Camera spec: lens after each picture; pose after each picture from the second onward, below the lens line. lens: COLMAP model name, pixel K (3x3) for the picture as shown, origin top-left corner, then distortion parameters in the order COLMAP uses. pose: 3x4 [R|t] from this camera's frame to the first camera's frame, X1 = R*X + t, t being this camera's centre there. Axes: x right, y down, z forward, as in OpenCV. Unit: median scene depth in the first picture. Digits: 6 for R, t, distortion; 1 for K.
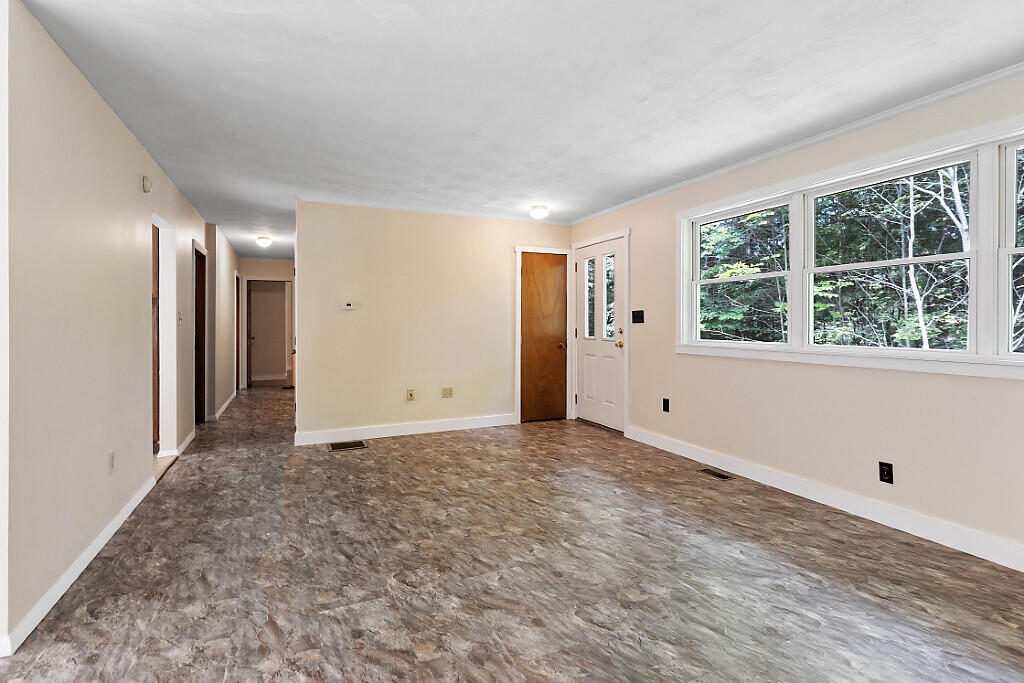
lens RADIAL K [[475.8, 0, 509.5], [0, 475.8, 342.6], [0, 0, 1]] dist [-0.000691, 0.001459]
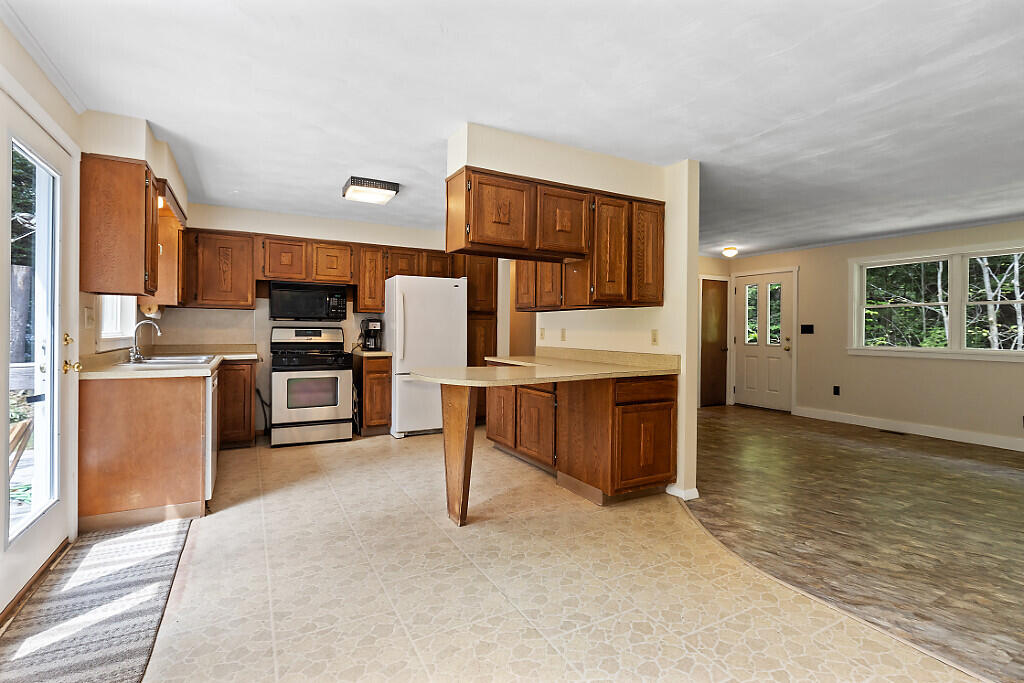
lens RADIAL K [[475.8, 0, 510.0], [0, 475.8, 341.8], [0, 0, 1]] dist [-0.000691, 0.001459]
pose [[0.996701, 0.009810, 0.080568, -1.137131], [-0.008498, 0.999826, -0.016613, 0.023089], [-0.080716, 0.015873, 0.996611, -0.531933]]
